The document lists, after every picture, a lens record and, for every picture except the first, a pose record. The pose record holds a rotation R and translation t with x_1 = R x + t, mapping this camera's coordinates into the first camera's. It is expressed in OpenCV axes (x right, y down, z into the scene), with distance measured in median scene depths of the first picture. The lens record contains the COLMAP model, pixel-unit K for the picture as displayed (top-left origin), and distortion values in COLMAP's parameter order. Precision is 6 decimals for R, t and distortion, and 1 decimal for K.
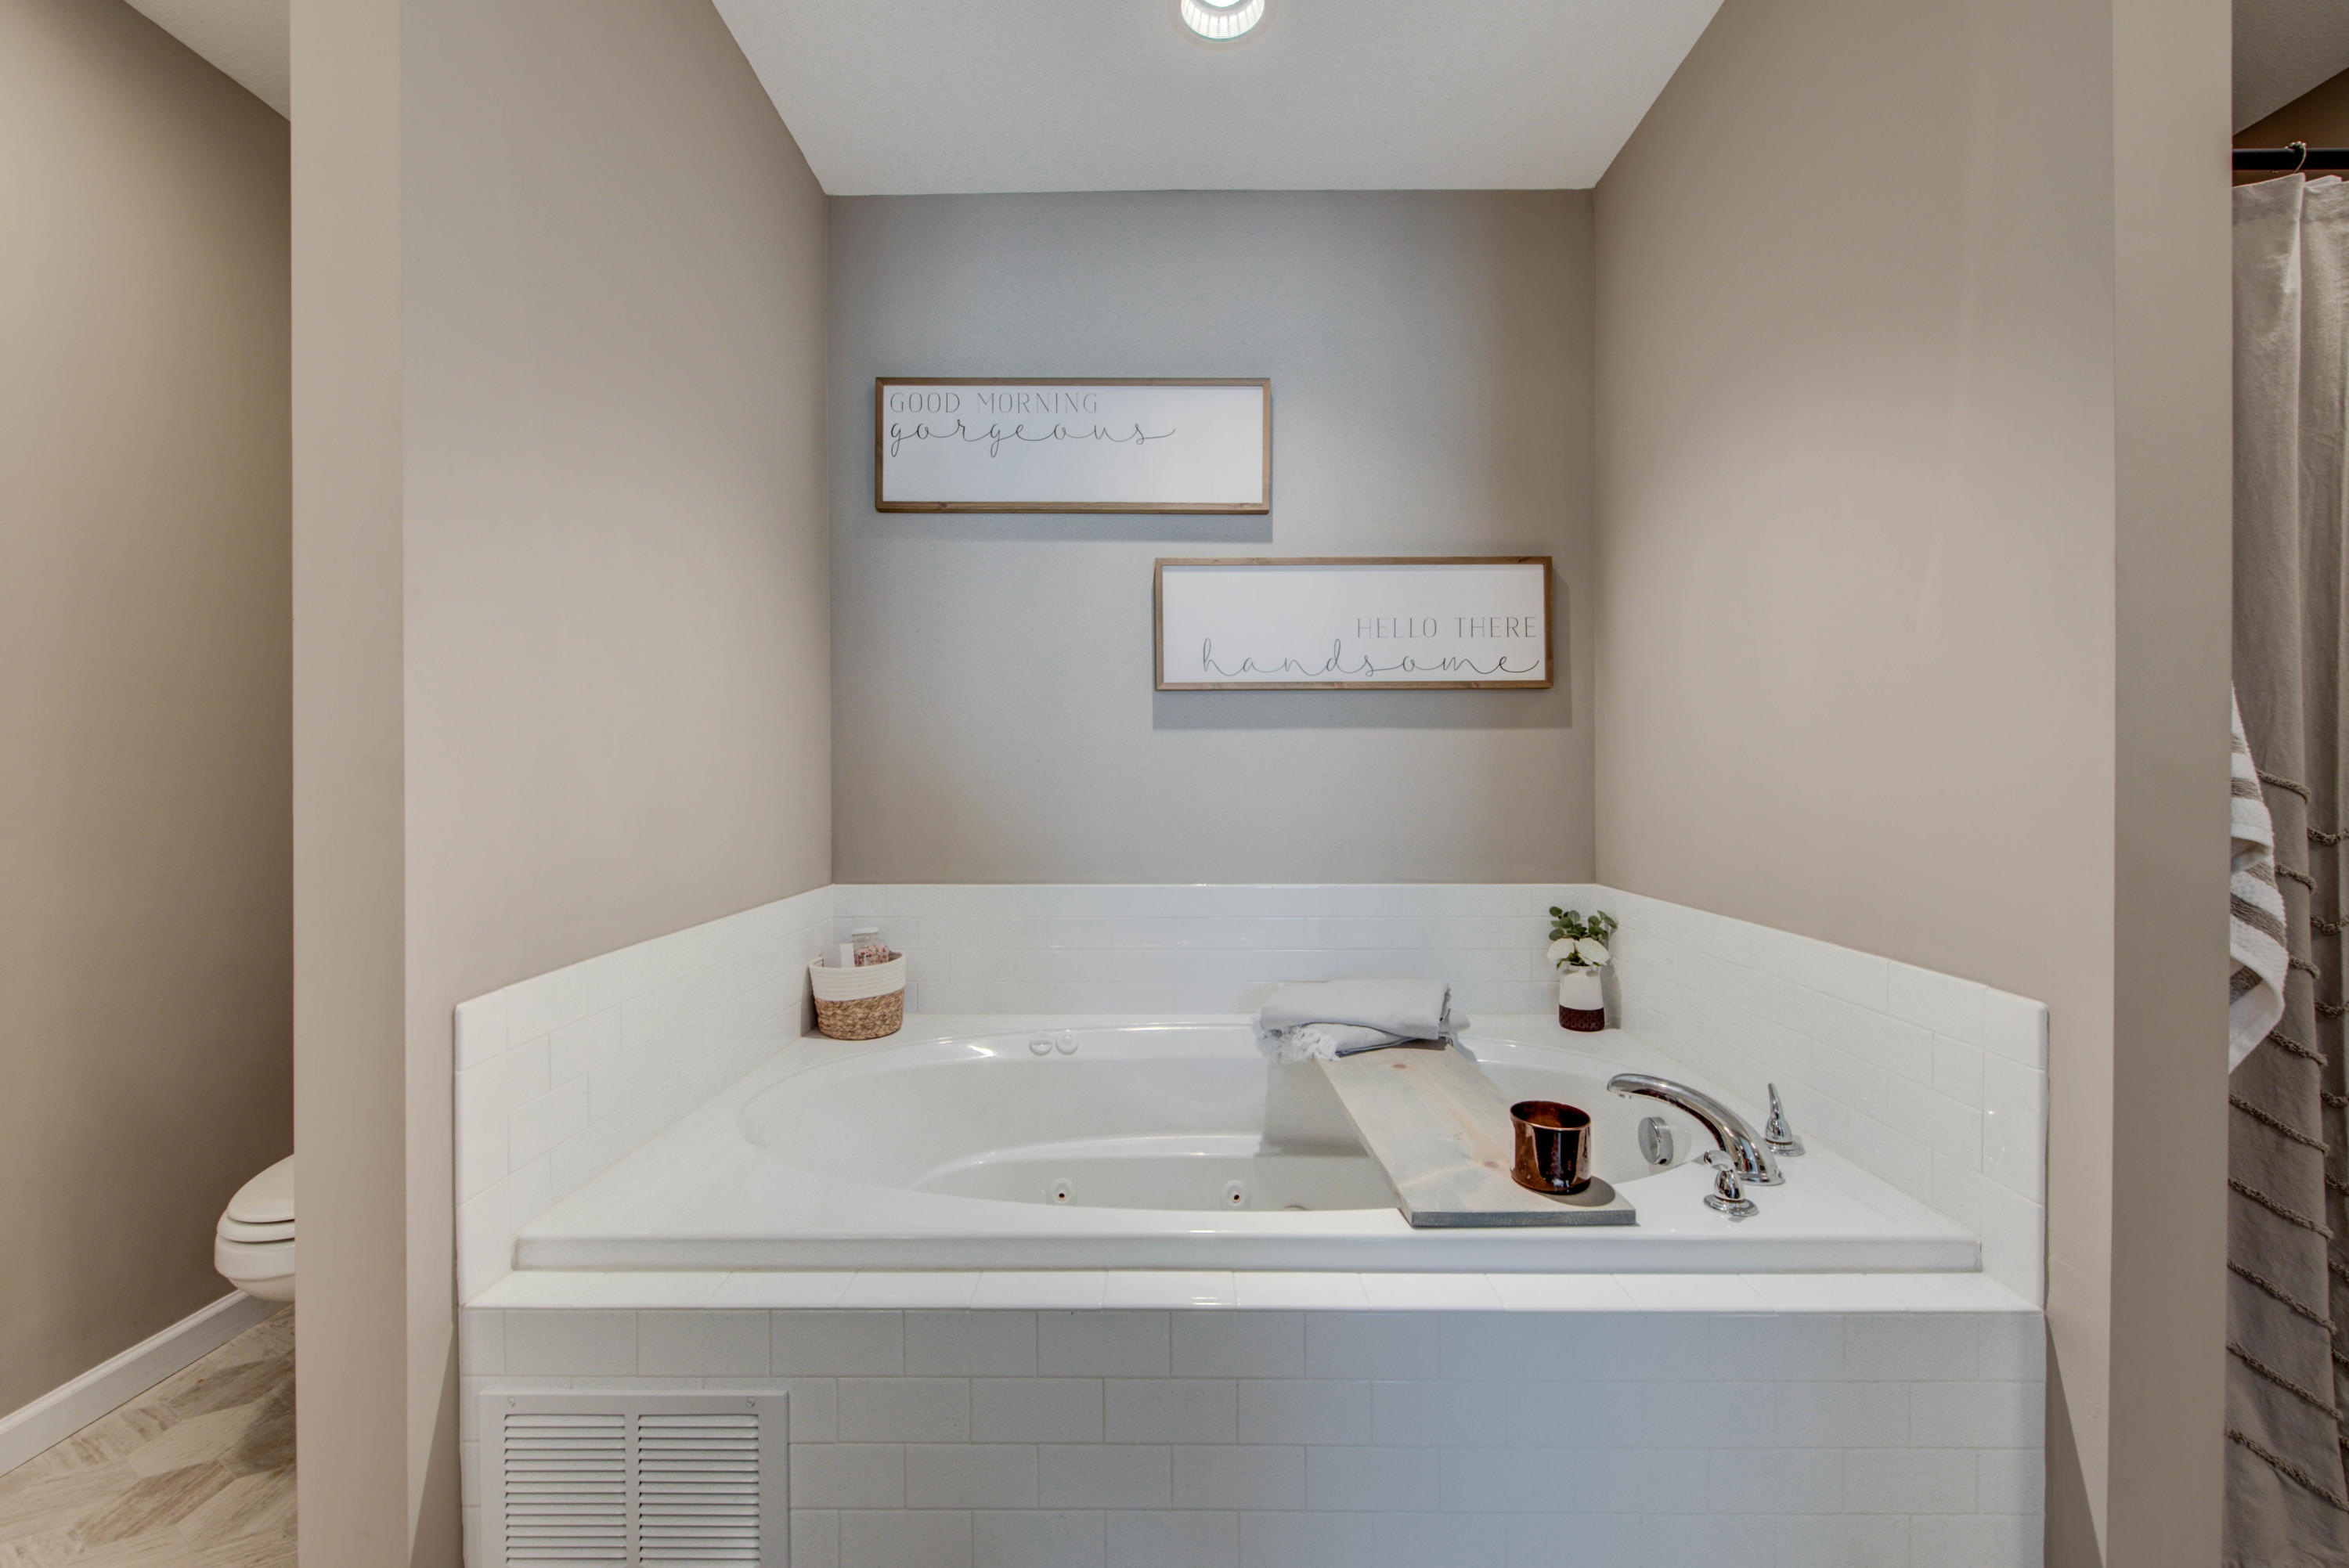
lens RADIAL K [[920.7, 0, 1180.0], [0, 920.7, 782.2], [0, 0, 1]] dist [0.001288, 0.000215]
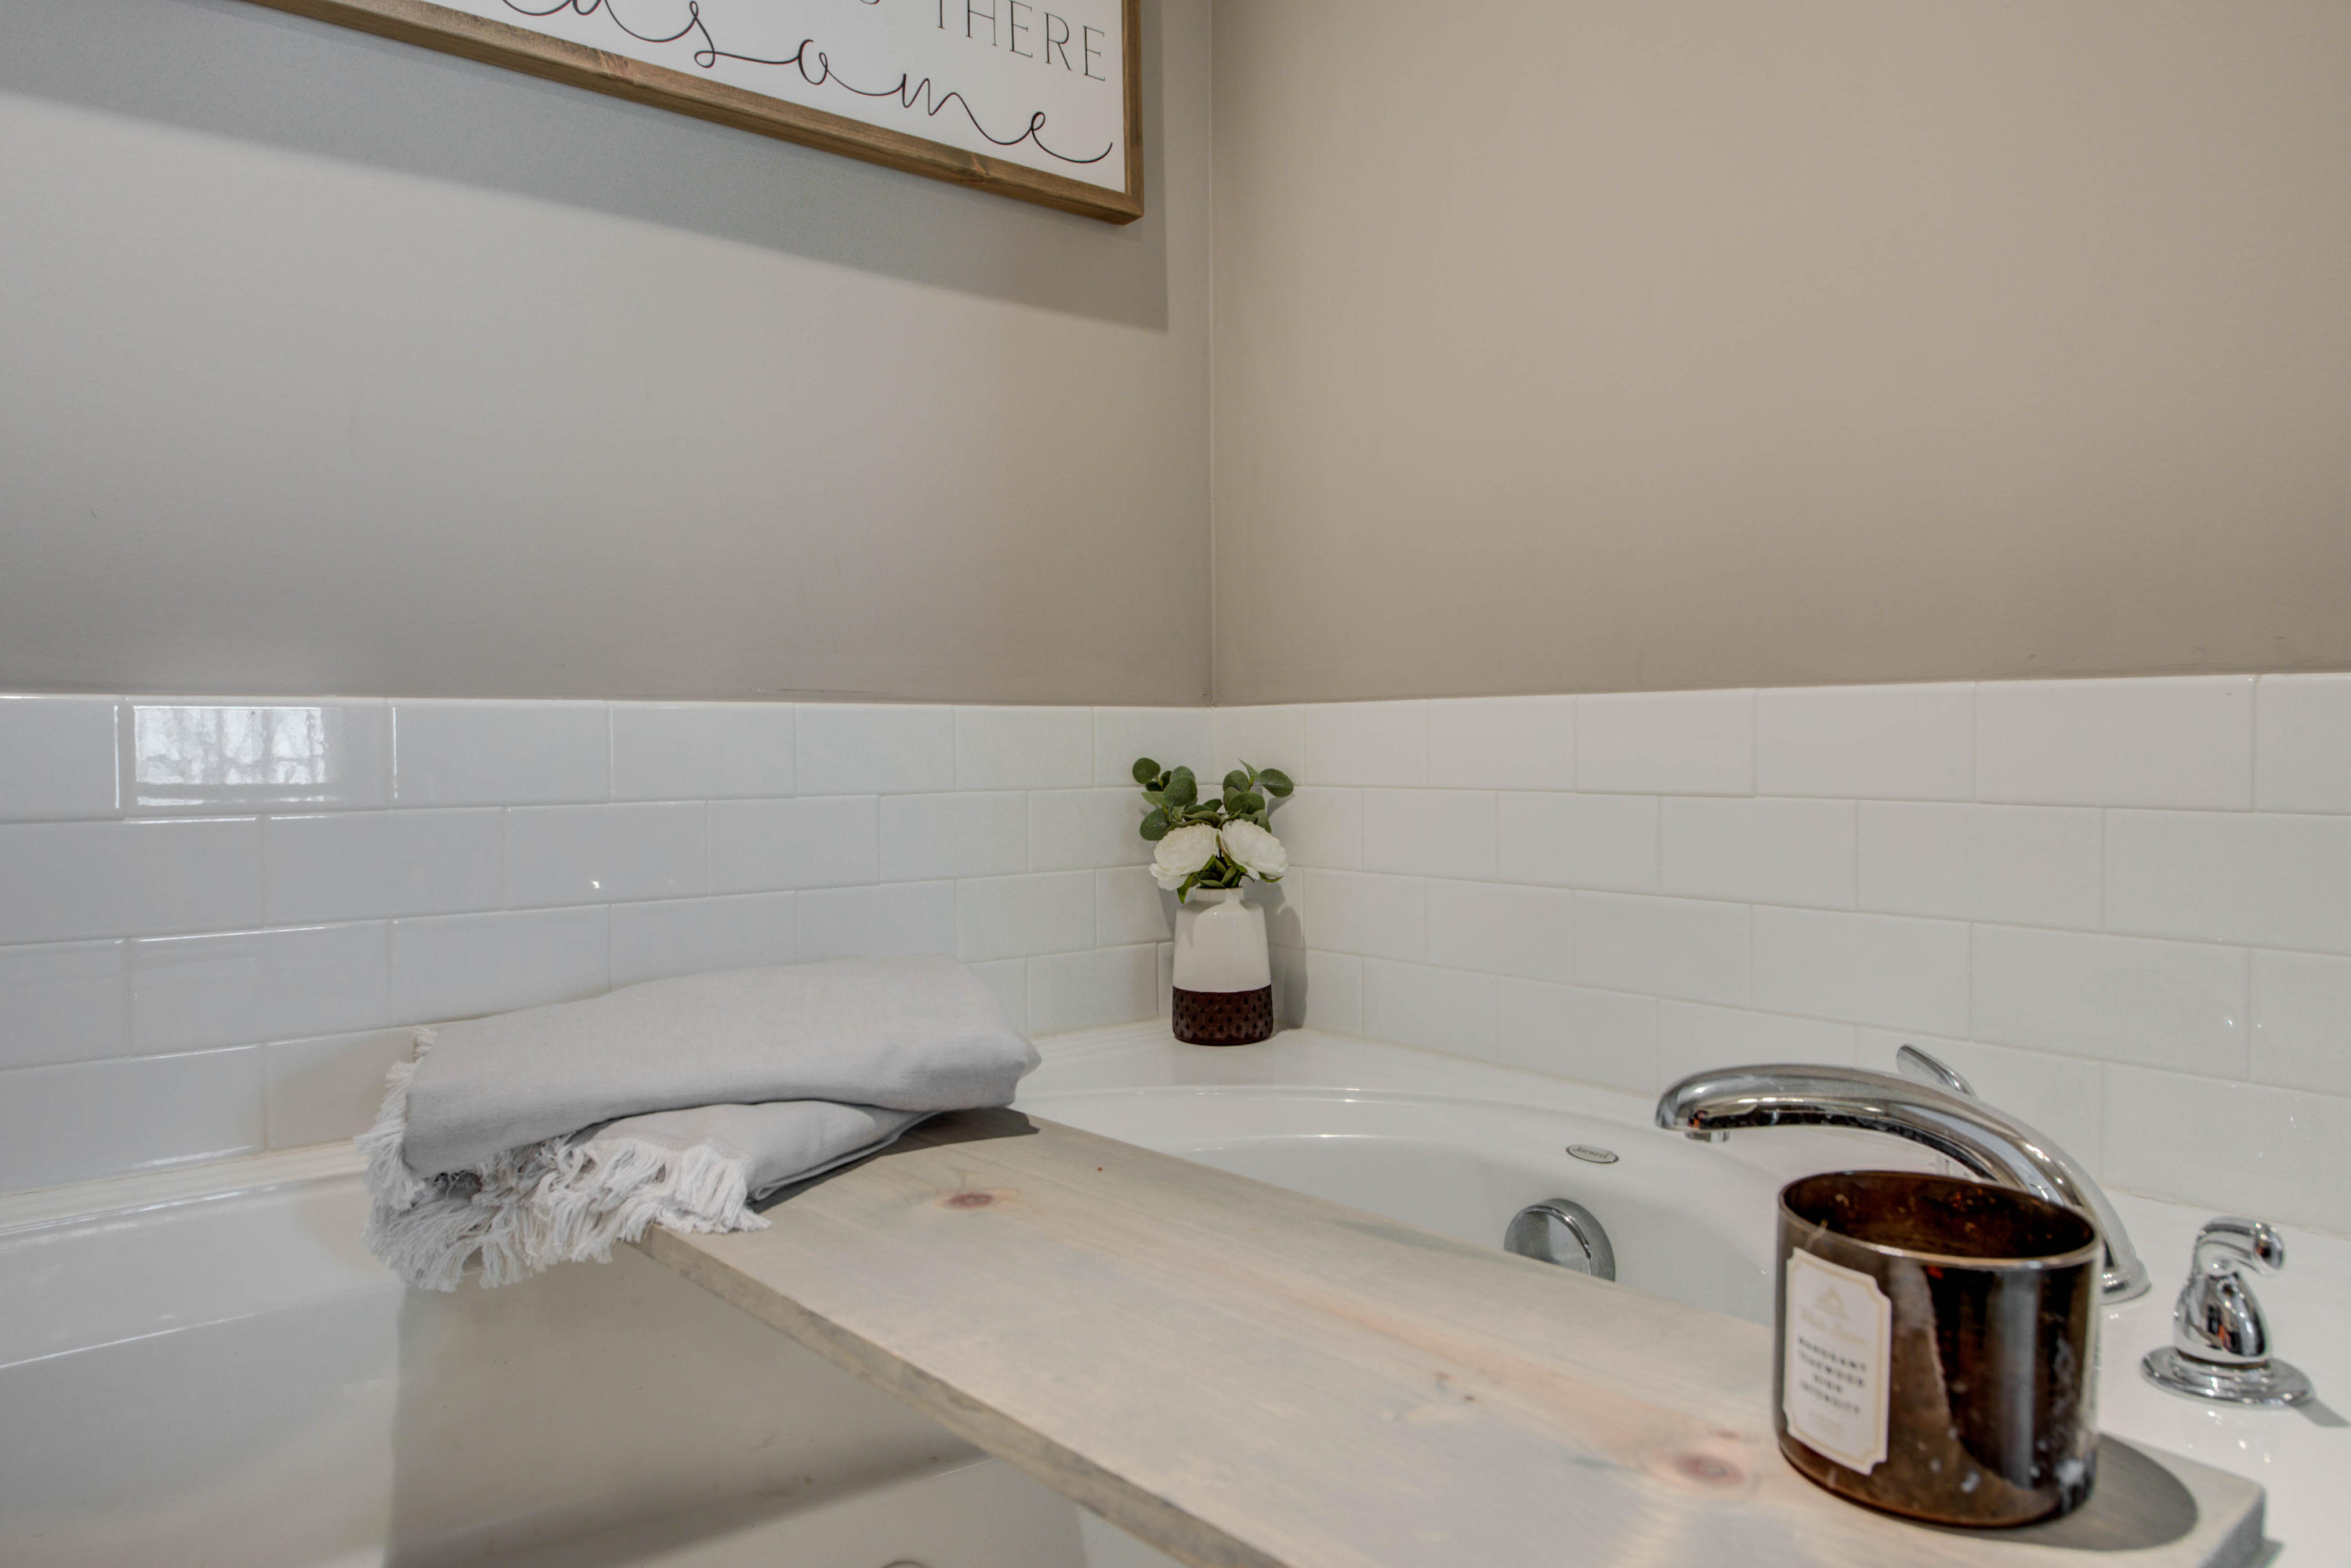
lens RADIAL K [[1533.9, 0, 1175.5], [0, 1533.9, 784.0], [0, 0, 1]] dist [-0.007170, -0.000062]
pose [[0.771941, -0.021999, 0.635313, -0.019541], [0.009923, 0.999696, 0.022560, 0.137287], [-0.635617, -0.011110, 0.771925, 0.484761]]
